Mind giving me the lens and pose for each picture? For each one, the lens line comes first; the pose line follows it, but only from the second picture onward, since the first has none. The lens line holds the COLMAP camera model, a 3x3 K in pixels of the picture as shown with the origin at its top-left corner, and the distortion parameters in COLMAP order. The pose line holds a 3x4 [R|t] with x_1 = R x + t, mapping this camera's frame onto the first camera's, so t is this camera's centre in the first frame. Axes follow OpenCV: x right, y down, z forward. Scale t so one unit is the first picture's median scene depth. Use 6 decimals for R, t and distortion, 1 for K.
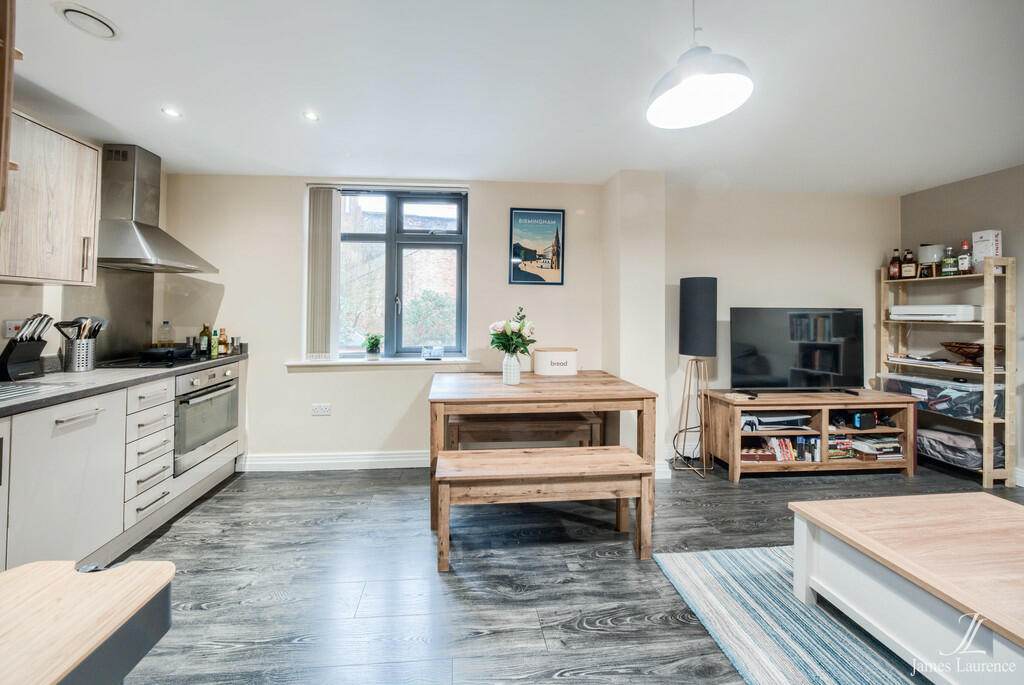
lens RADIAL K [[346.7, 0, 495.6], [0, 346.7, 304.6], [0, 0, 1]] dist [-0.014718, 0.000373]
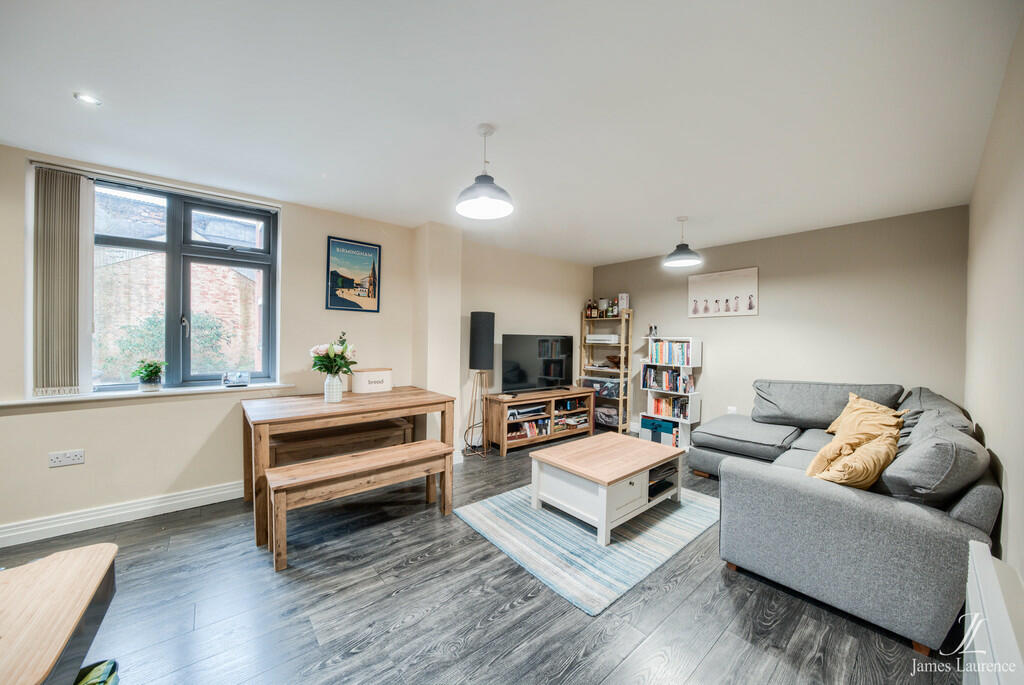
lens RADIAL K [[345.3, 0, 506.7], [0, 345.3, 338.7], [0, 0, 1]] dist [-0.022359, 0.000089]
pose [[0.823091, 0.004900, 0.567889, -0.117701], [-0.019609, 0.999612, 0.019796, -0.001903], [-0.567572, -0.027429, 0.822867, -0.191172]]
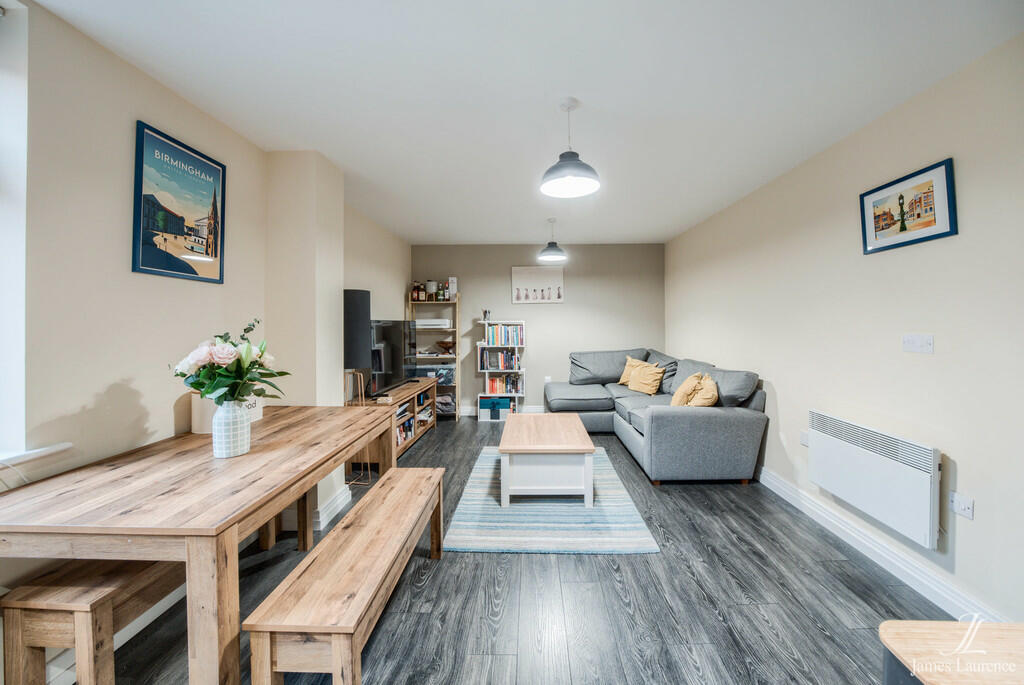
lens RADIAL K [[366.1, 0, 529.7], [0, 366.1, 319.8], [0, 0, 1]] dist [-0.025261, -0.000033]
pose [[0.111676, 0.003395, 0.993739, -0.478017], [-0.012776, 0.999916, -0.001981, 0.004170], [-0.993663, -0.012474, 0.111710, 0.444875]]
